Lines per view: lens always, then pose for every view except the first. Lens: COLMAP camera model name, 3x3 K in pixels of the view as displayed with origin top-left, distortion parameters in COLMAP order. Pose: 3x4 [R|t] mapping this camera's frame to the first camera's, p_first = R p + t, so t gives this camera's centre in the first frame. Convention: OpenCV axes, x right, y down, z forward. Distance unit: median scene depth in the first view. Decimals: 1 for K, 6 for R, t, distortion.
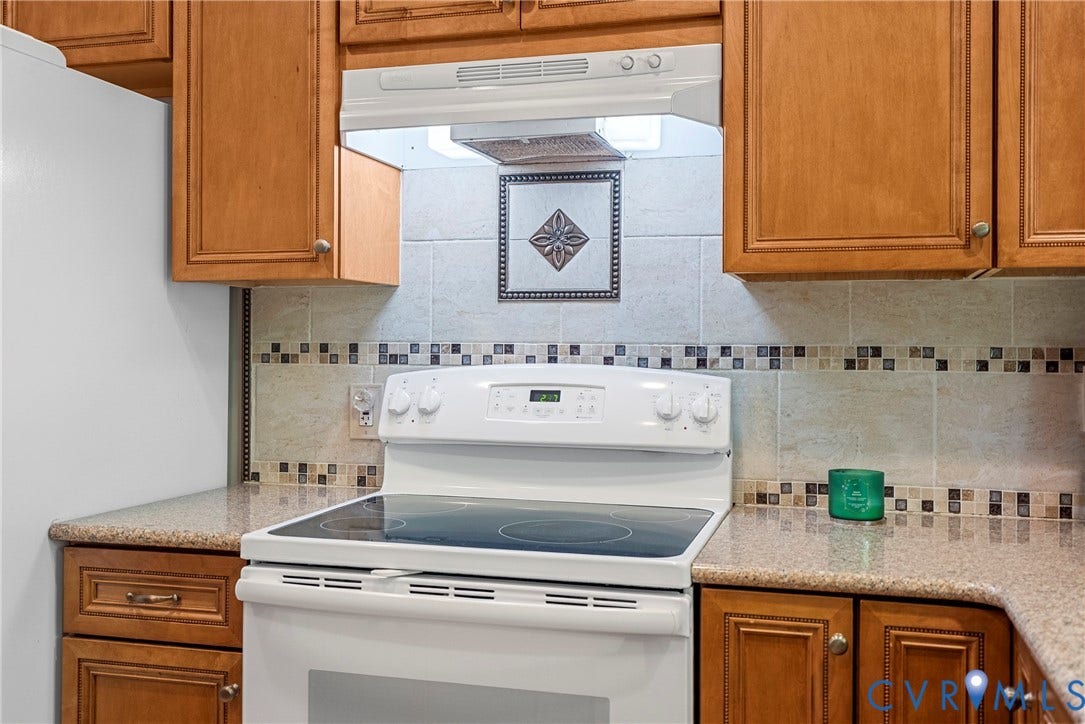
lens RADIAL K [[1111.0, 0, 542.5], [0, 1111.0, 362.0], [0, 0, 1]] dist [0.005046, 0.009293]
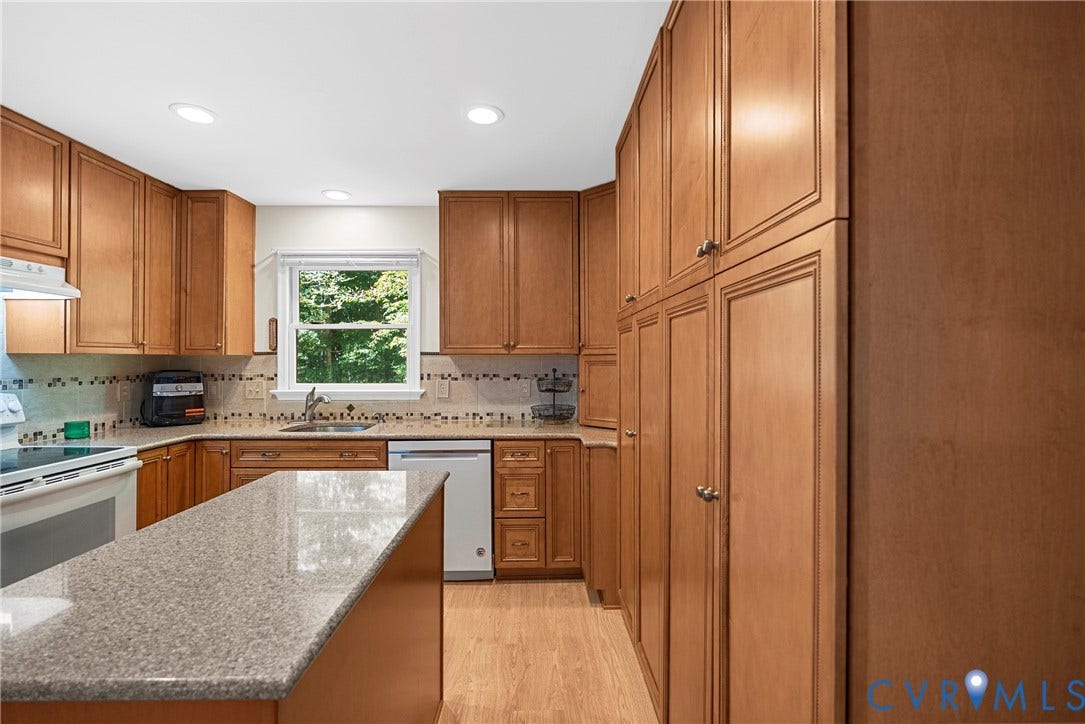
lens RADIAL K [[487.5, 0, 546.2], [0, 487.5, 355.6], [0, 0, 1]] dist [-0.002313, -0.000105]
pose [[-0.300282, 0.005449, 0.953835, -1.248246], [0.019166, 0.999816, 0.000322, -0.047873], [-0.953658, 0.018378, -0.300332, 0.220661]]
